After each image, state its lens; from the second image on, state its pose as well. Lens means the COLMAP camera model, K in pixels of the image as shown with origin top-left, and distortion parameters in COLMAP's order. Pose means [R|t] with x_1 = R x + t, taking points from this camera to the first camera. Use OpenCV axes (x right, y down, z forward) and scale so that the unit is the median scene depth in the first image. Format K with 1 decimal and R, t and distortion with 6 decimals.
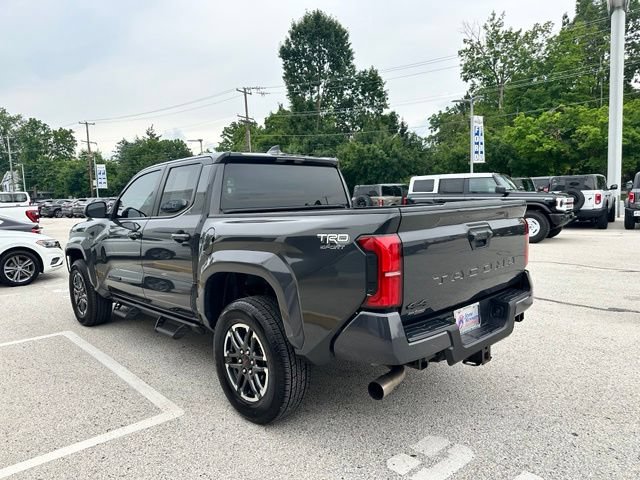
lens RADIAL K [[447.9, 0, 323.4], [0, 447.9, 246.7], [0, 0, 1]] dist [0.061775, -0.087968]
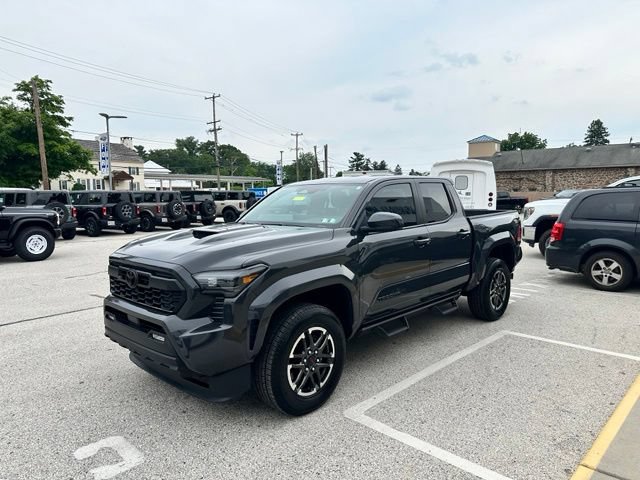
lens RADIAL K [[450.2, 0, 316.8], [0, 450.2, 239.3], [0, 0, 1]] dist [0.063883, -0.089363]
pose [[-0.041887, -0.060080, 0.997314, -0.174660], [0.118048, 0.990901, 0.064652, -0.015448], [-0.992124, 0.120439, -0.034414, 0.151256]]
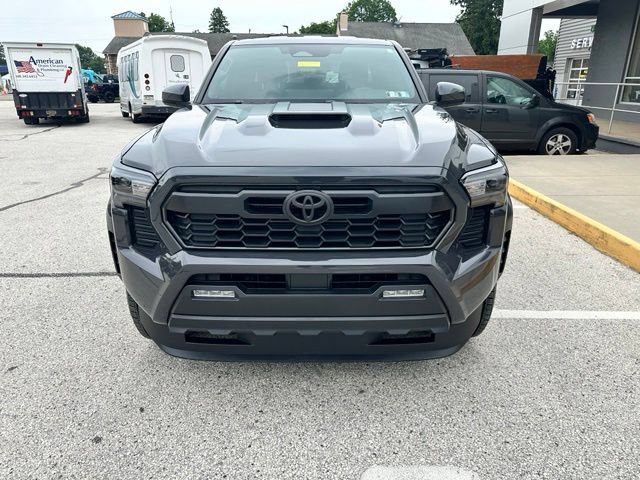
lens RADIAL K [[454.0, 0, 318.0], [0, 454.0, 242.2], [0, 0, 1]] dist [0.008377, -0.009647]
pose [[-0.720571, -0.198060, 0.664492, -0.113763], [0.098165, 0.919543, 0.380530, -0.020921], [-0.686397, 0.339429, -0.643154, 0.218749]]
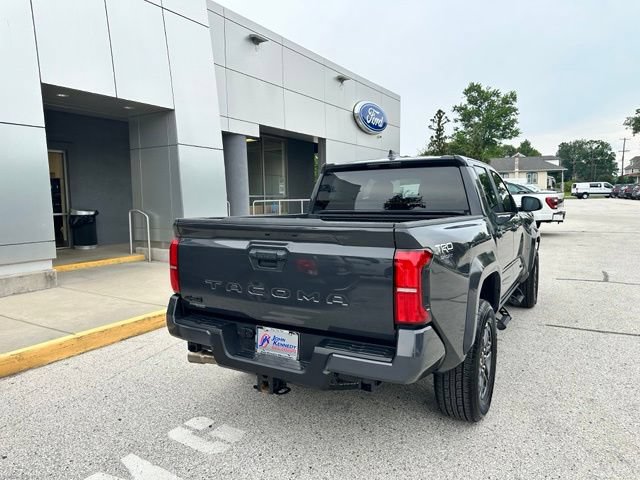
lens RADIAL K [[450.2, 0, 316.8], [0, 450.2, 239.3], [0, 0, 1]] dist [0.063883, -0.089363]
pose [[0.266635, 0.119741, -0.956330, 0.096577], [-0.096406, 0.990589, 0.097152, -0.012164], [0.958964, 0.066292, 0.275669, 0.064137]]
